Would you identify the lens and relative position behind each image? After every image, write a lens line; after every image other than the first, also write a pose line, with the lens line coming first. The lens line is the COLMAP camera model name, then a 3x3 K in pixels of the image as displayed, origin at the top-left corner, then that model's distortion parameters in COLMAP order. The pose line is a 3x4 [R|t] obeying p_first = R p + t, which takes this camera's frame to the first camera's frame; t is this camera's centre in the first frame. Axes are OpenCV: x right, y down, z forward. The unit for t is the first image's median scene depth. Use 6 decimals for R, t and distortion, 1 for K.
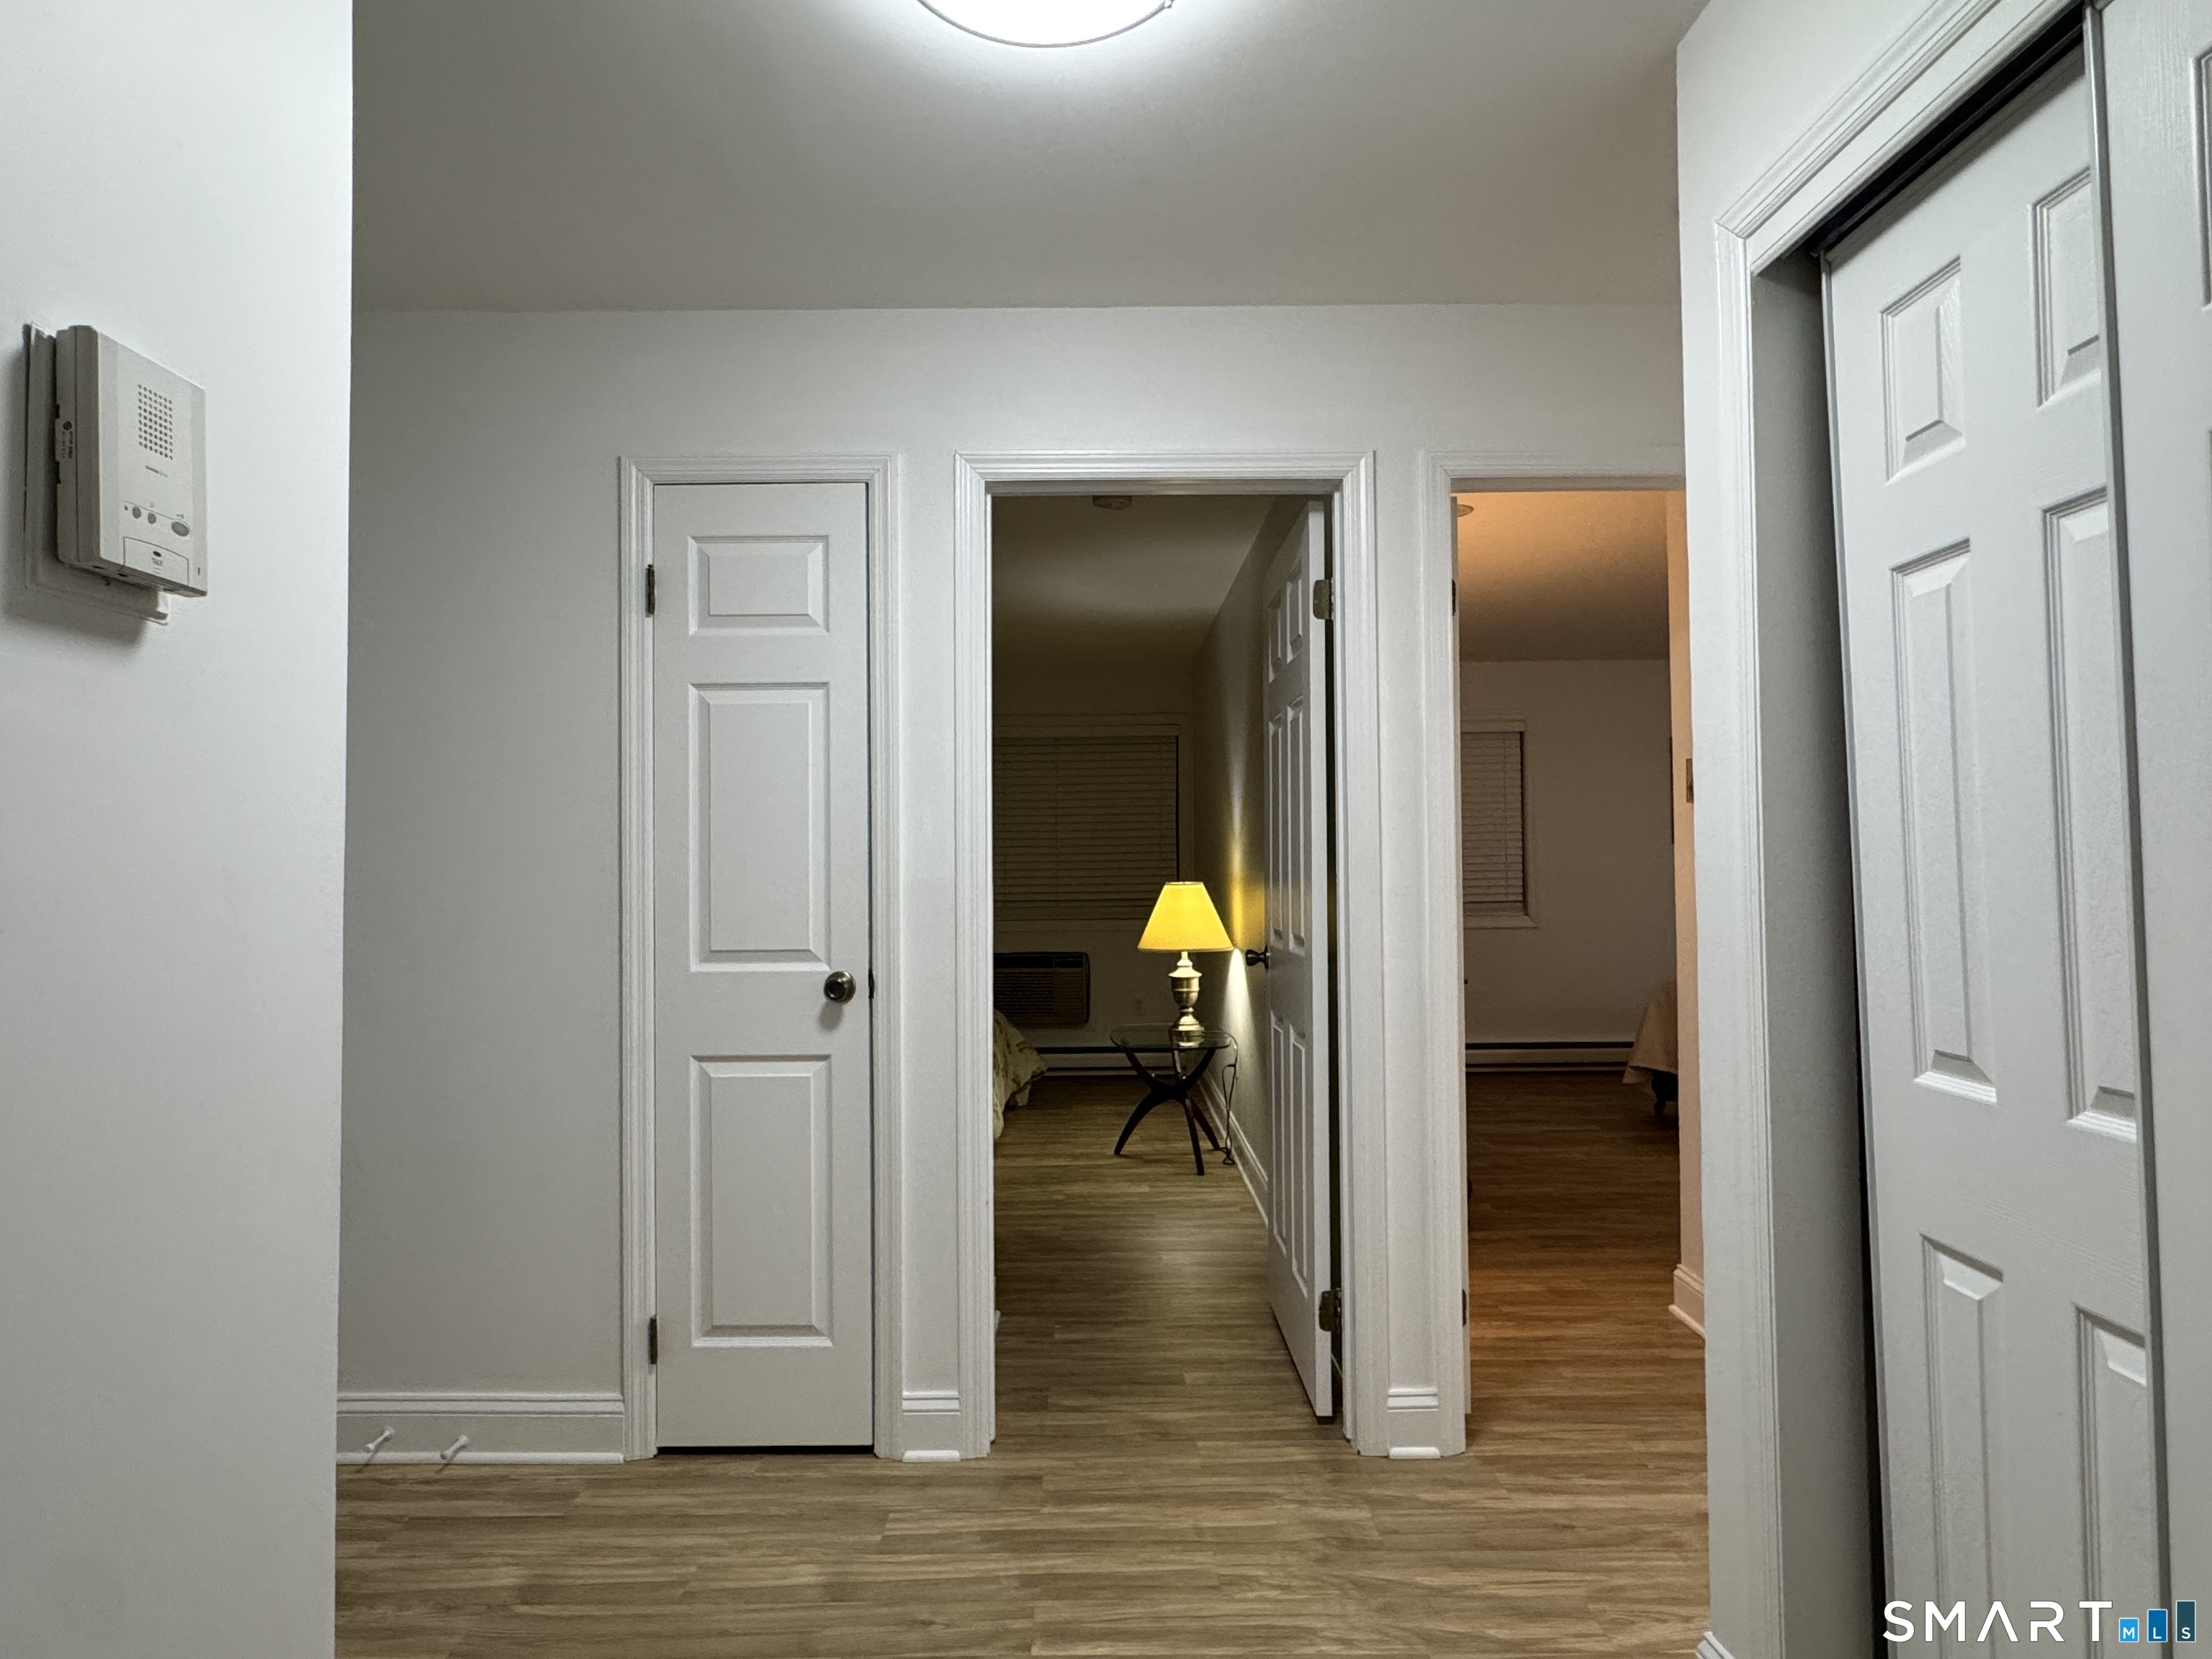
lens RADIAL K [[1269.9, 0, 1096.9], [0, 1269.9, 825.7], [0, 0, 1]] dist [-0.012224, 0.004144]
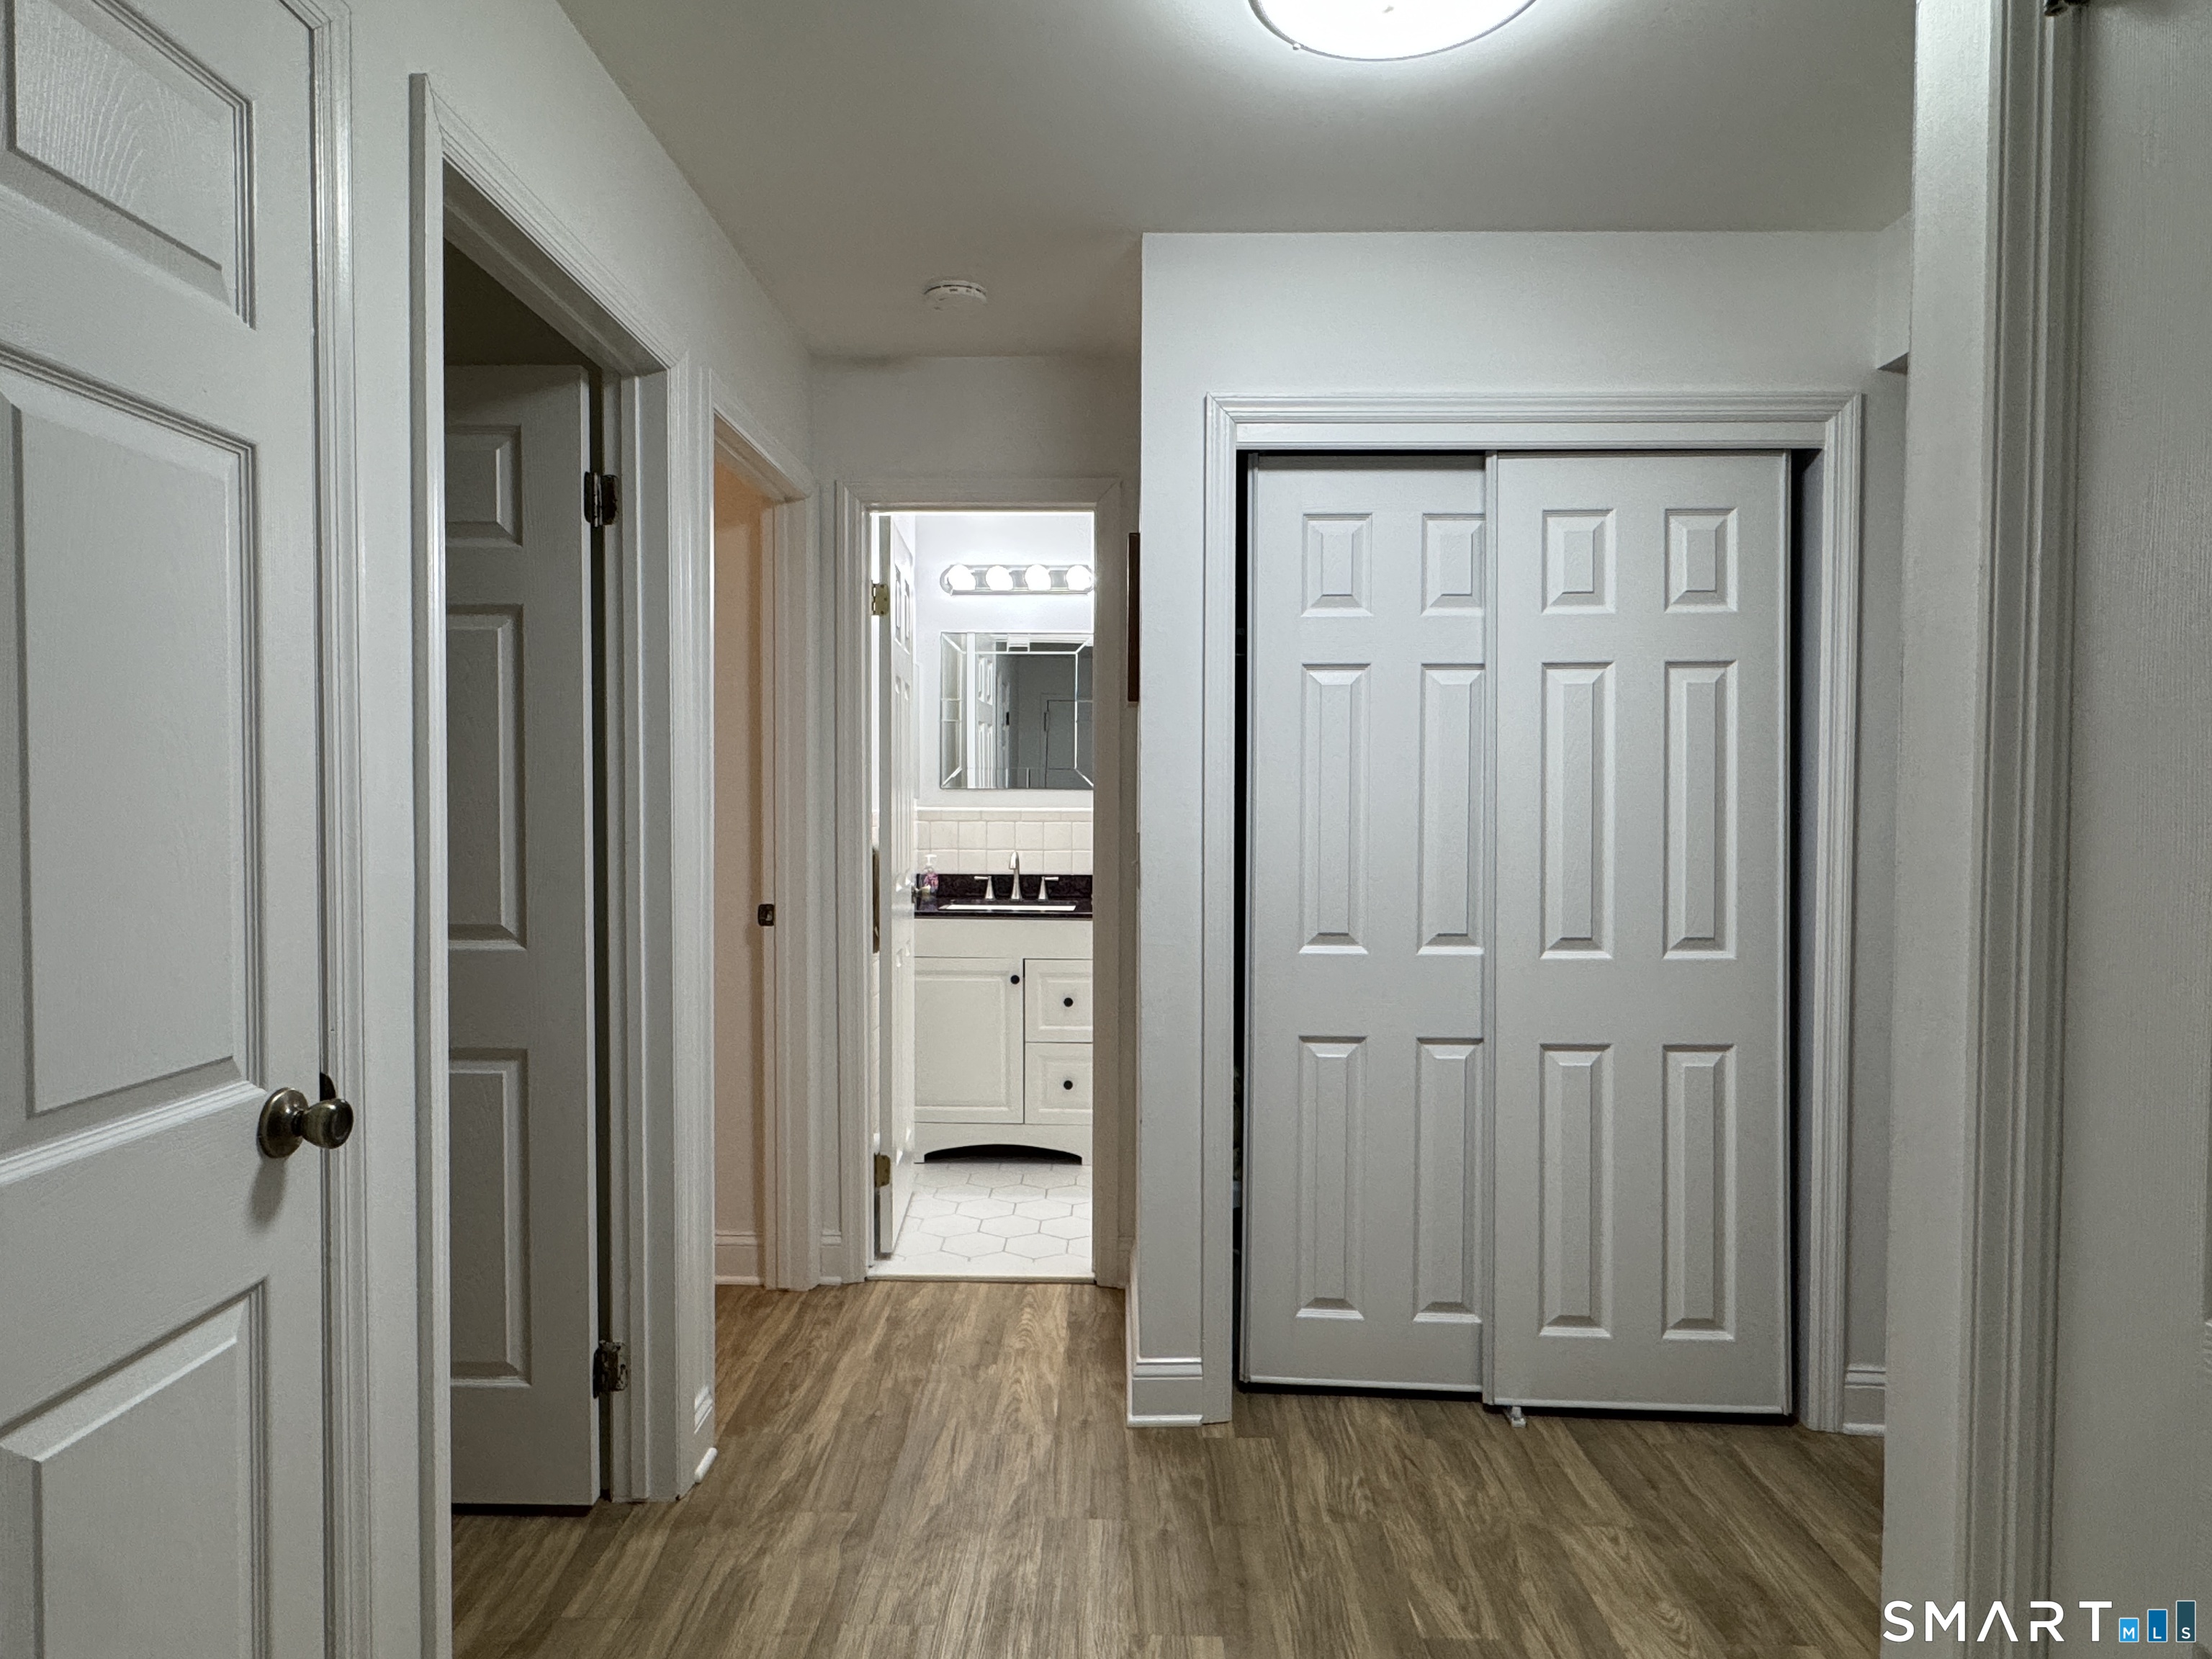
lens RADIAL K [[1269.9, 0, 1095.7], [0, 1269.9, 831.8], [0, 0, 1]] dist [-0.012224, 0.004144]
pose [[0.020715, -0.023222, 0.999516, -0.708379], [-0.041211, 0.998861, 0.024060, -0.000852], [-0.998936, -0.041689, 0.019734, 0.770322]]
